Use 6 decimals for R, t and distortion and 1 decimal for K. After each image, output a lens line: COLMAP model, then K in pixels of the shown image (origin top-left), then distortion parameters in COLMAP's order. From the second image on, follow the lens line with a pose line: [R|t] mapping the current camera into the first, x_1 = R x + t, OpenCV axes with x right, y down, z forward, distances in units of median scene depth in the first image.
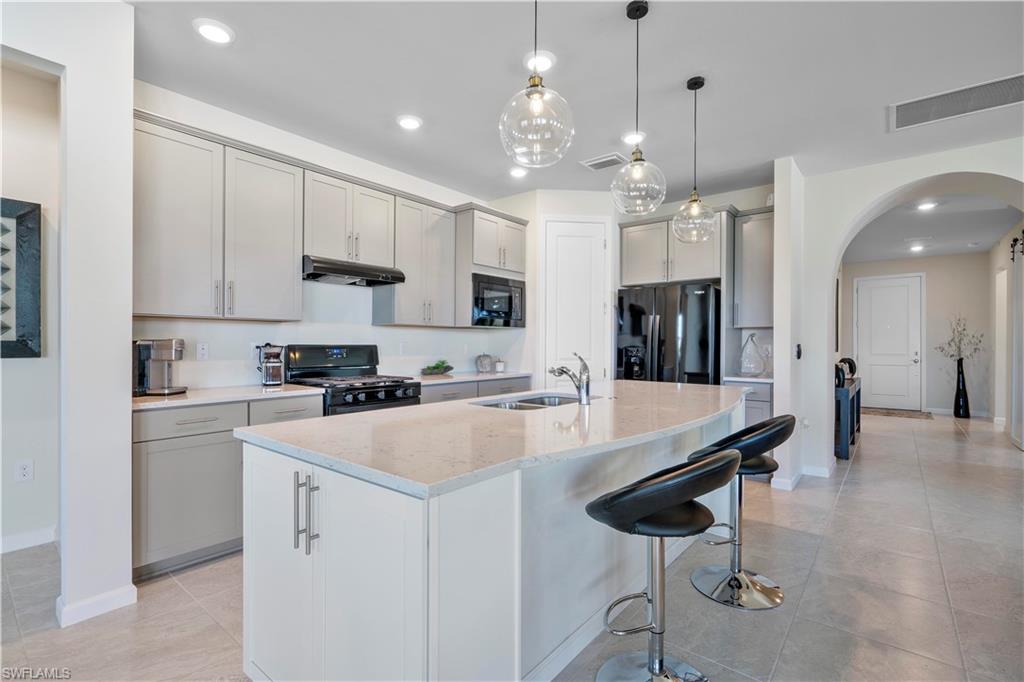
lens RADIAL K [[469.0, 0, 510.8], [0, 469.0, 343.5], [0, 0, 1]] dist [-0.009488, 0.005120]
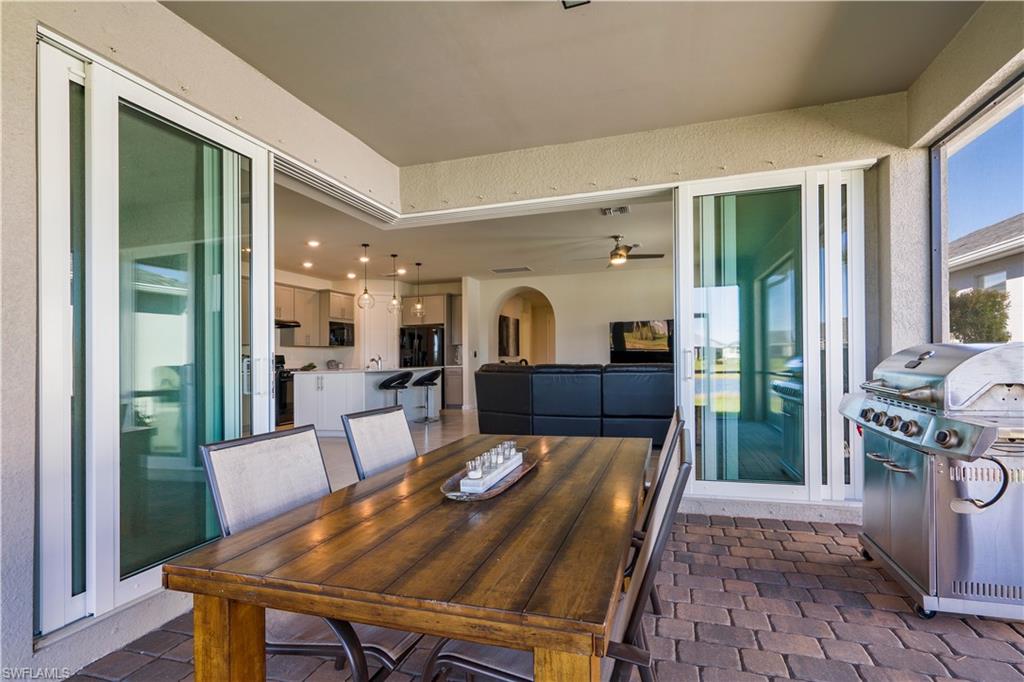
lens RADIAL K [[492.7, 0, 524.5], [0, 492.7, 343.1], [0, 0, 1]] dist [0.000309, 0.002048]
pose [[0.919355, -0.012362, 0.393235, -0.148690], [0.026637, 0.999169, -0.030866, 0.043622], [-0.392526, 0.038851, 0.918920, -1.428397]]
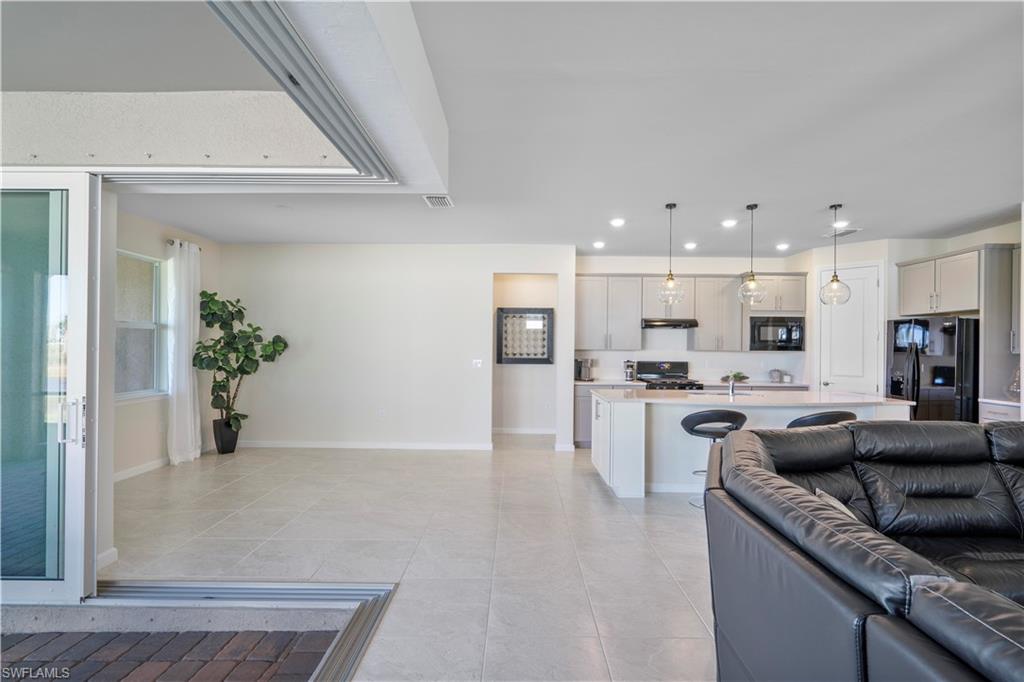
lens RADIAL K [[469.0, 0, 514.4], [0, 469.0, 347.7], [0, 0, 1]] dist [-0.009488, 0.005120]
pose [[0.627113, 0.003392, -0.778921, 0.634242], [-0.006684, 0.999977, -0.001027, -0.040643], [0.778899, 0.005851, 0.627122, -0.574826]]
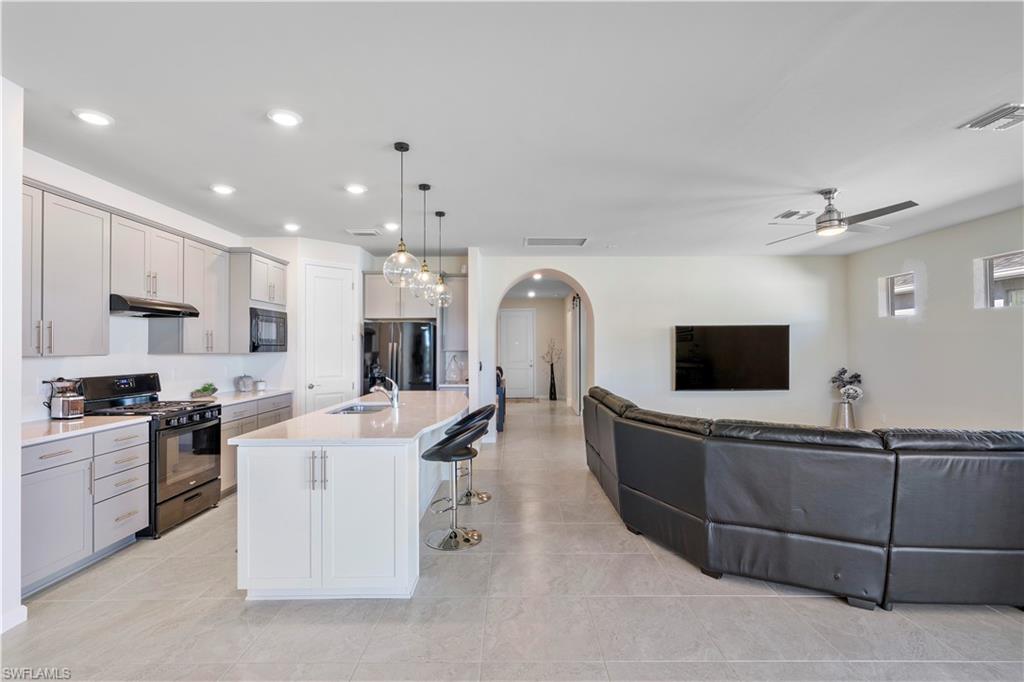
lens RADIAL K [[469.0, 0, 517.7], [0, 469.0, 344.9], [0, 0, 1]] dist [-0.009488, 0.005120]
pose [[0.767131, -0.001742, 0.641488, -0.317487], [0.006470, 0.999966, -0.005021, -0.046778], [-0.641458, 0.008002, 0.767117, -0.317768]]
